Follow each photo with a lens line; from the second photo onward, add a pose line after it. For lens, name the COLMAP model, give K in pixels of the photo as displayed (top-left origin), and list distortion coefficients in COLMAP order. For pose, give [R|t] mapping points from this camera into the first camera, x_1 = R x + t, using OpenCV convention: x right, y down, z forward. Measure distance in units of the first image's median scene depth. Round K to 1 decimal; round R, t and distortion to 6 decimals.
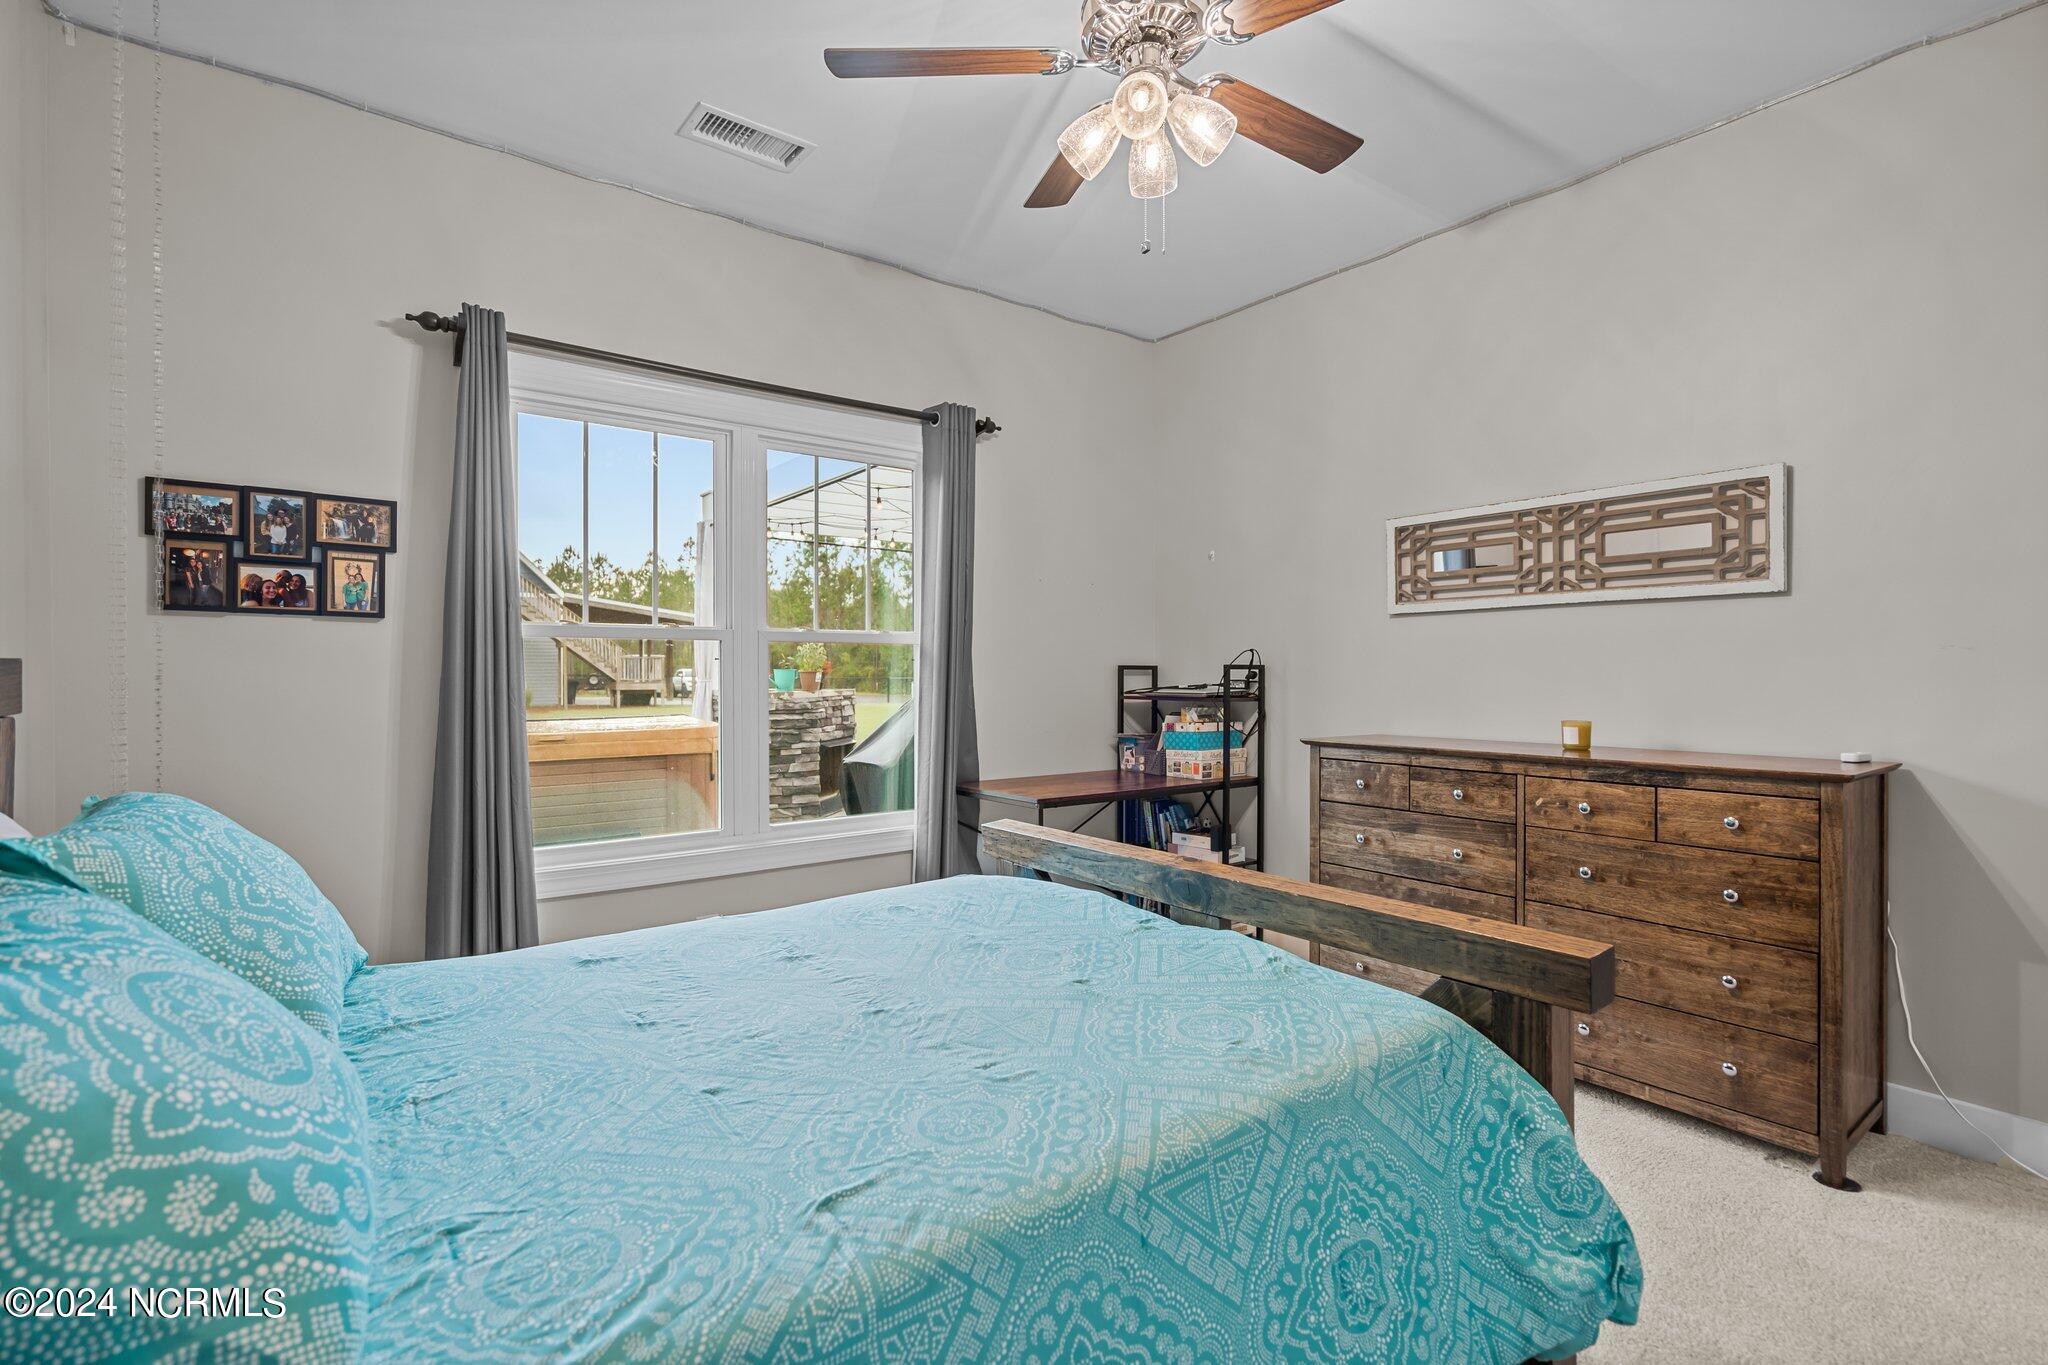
lens RADIAL K [[952.1, 0, 1021.4], [0, 952.1, 681.6], [0, 0, 1]] dist [-0.000624, -0.000160]
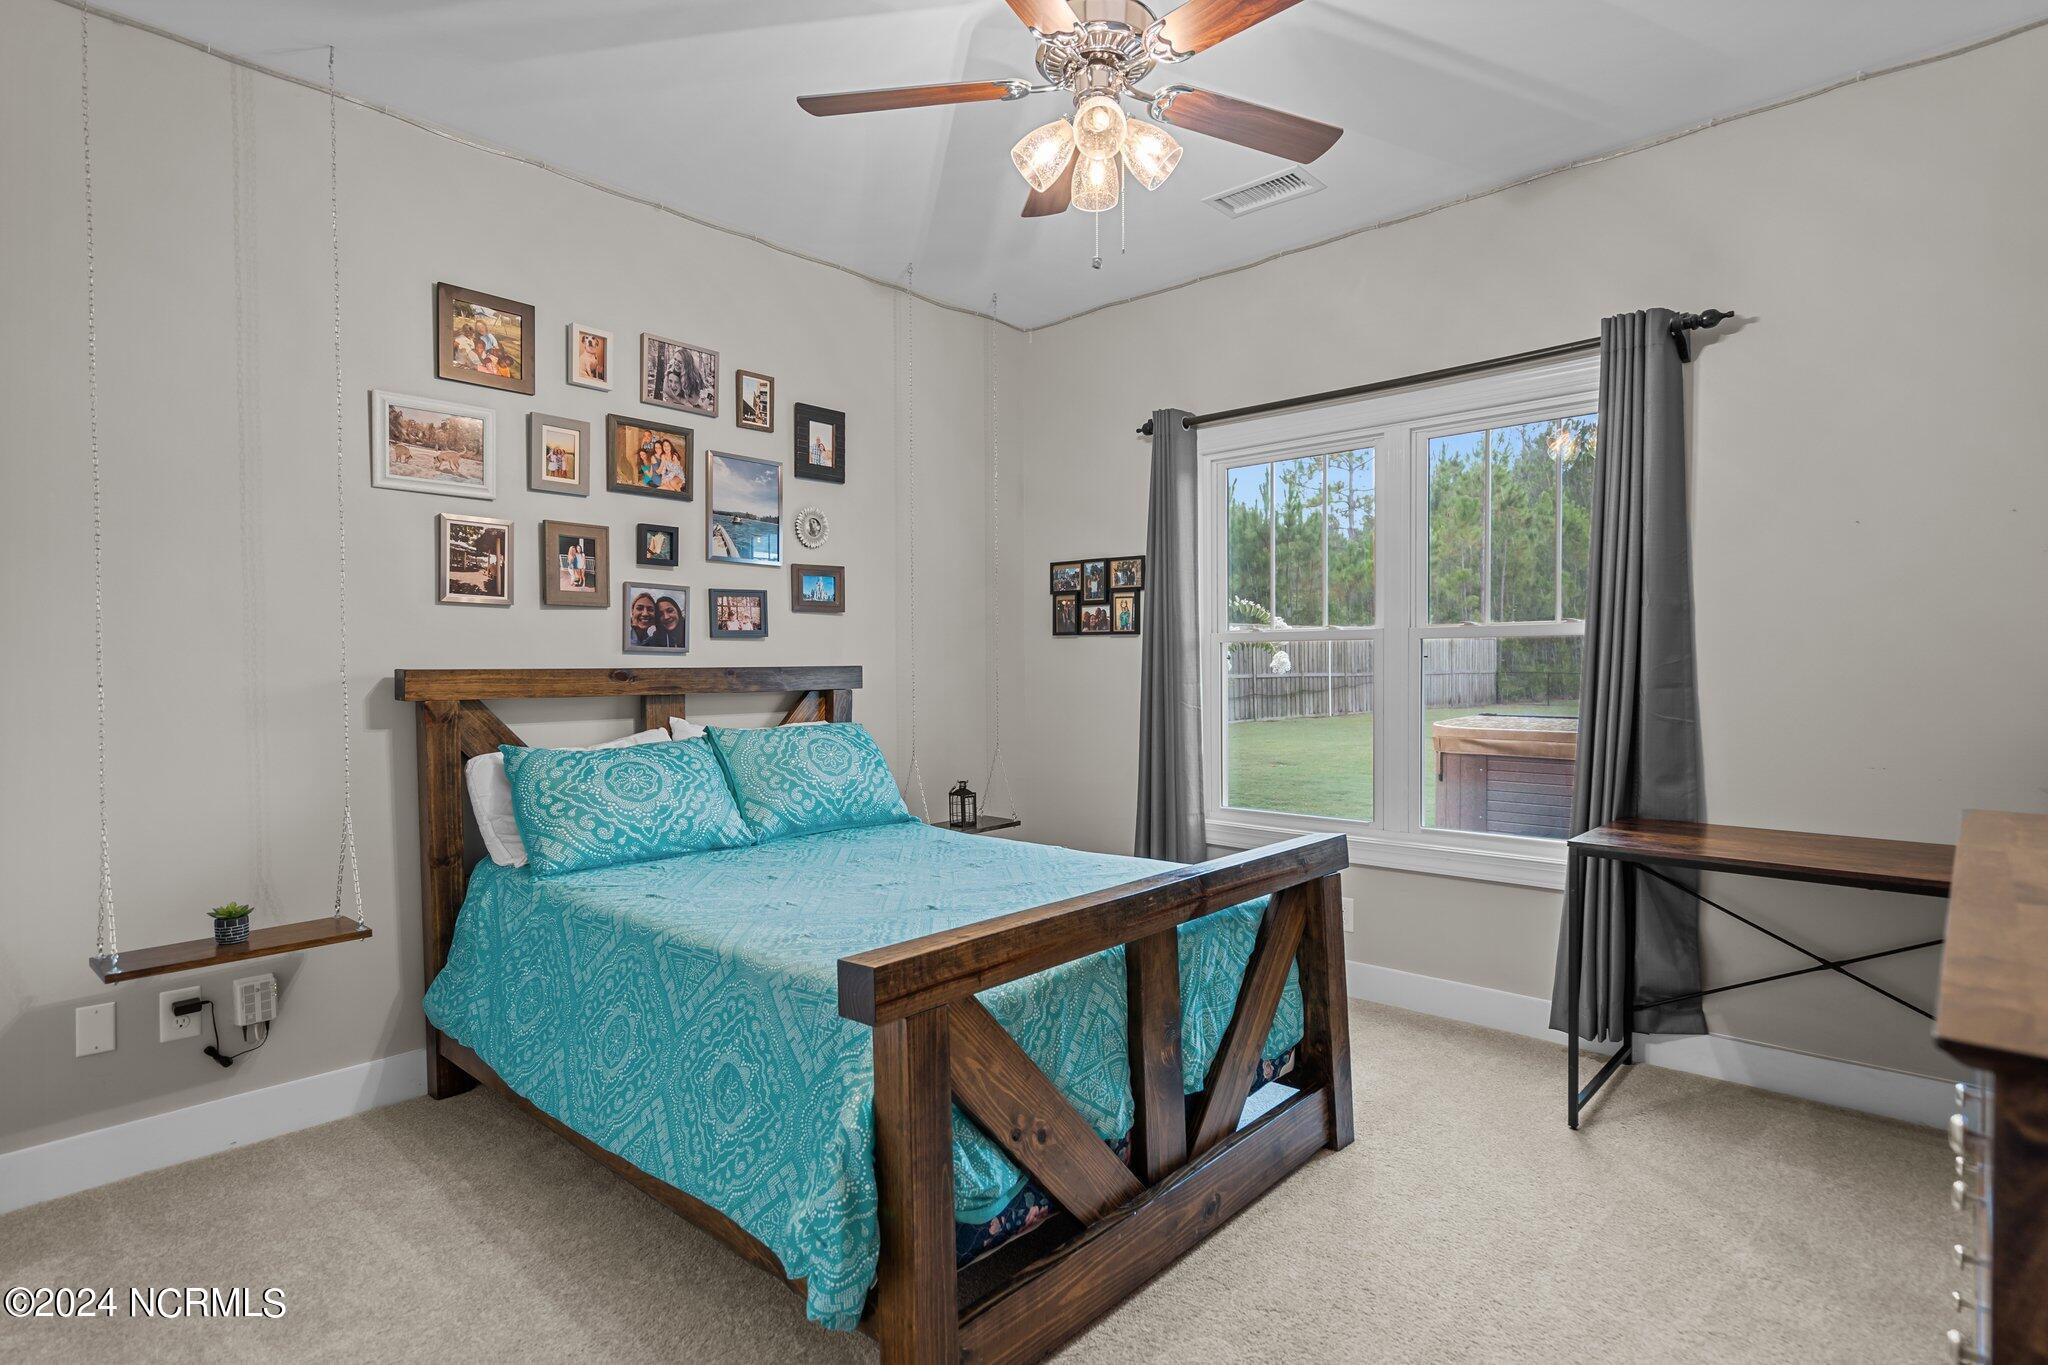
lens RADIAL K [[1044.5, 0, 1024.0], [0, 1044.5, 682.5], [0, 0, 1]] dist [0.002491, 0.000432]
pose [[0.174886, 0.012720, -0.984506, 0.957797], [-0.009648, 0.999891, 0.011205, -0.007805], [0.984541, 0.007539, 0.174990, 0.556144]]
